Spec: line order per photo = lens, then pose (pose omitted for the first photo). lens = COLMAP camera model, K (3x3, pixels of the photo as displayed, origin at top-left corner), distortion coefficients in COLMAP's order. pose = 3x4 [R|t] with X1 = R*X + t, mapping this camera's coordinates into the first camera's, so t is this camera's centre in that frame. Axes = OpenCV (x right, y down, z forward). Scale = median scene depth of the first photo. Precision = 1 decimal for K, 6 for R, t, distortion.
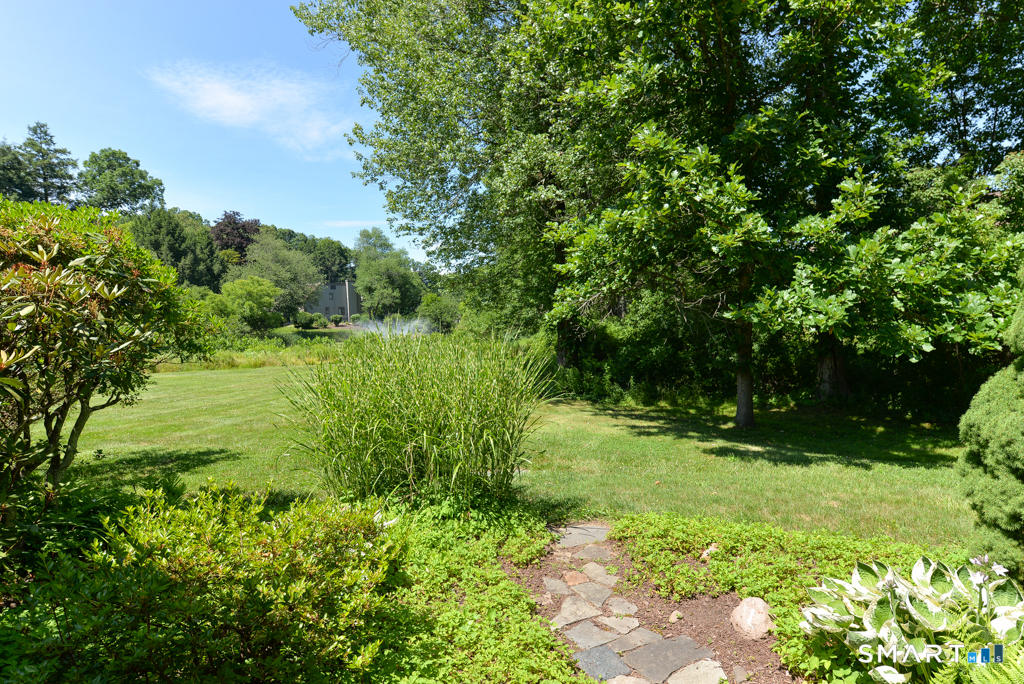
lens RADIAL K [[572.5, 0, 512.0], [0, 572.5, 342.0], [0, 0, 1]] dist [0.002013, 0.000368]
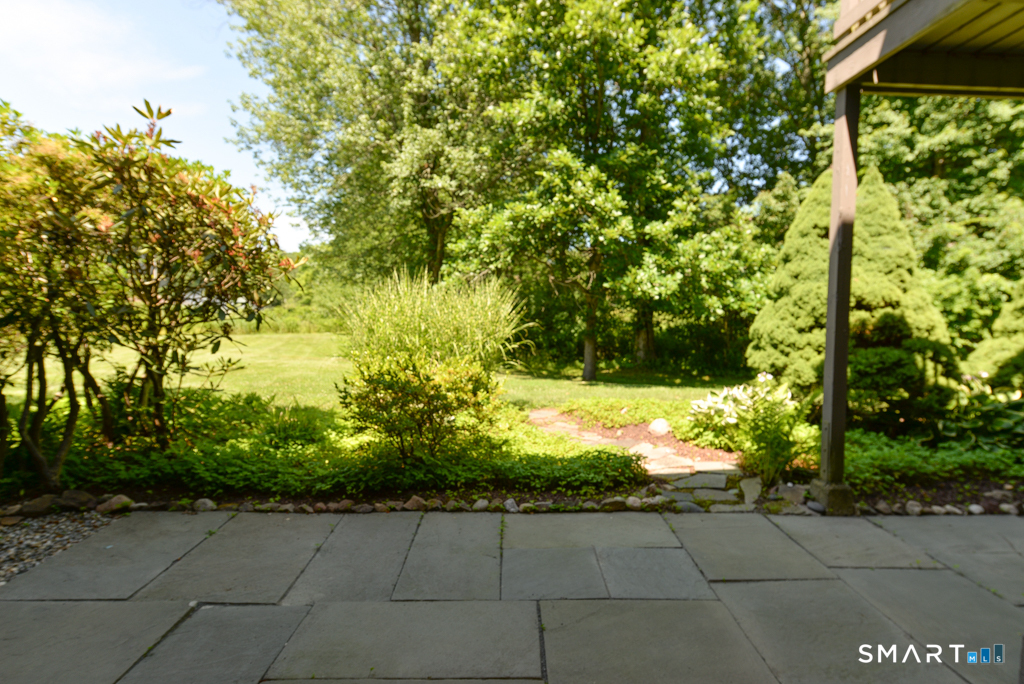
lens RADIAL K [[579.9, 0, 512.0], [0, 579.9, 342.0], [0, 0, 1]] dist [0.000693, -0.000154]
pose [[0.945405, 0.022252, 0.325138, -0.318324], [-0.027598, 0.999549, 0.011839, 0.085527], [-0.324728, -0.020166, 0.945593, -0.312792]]
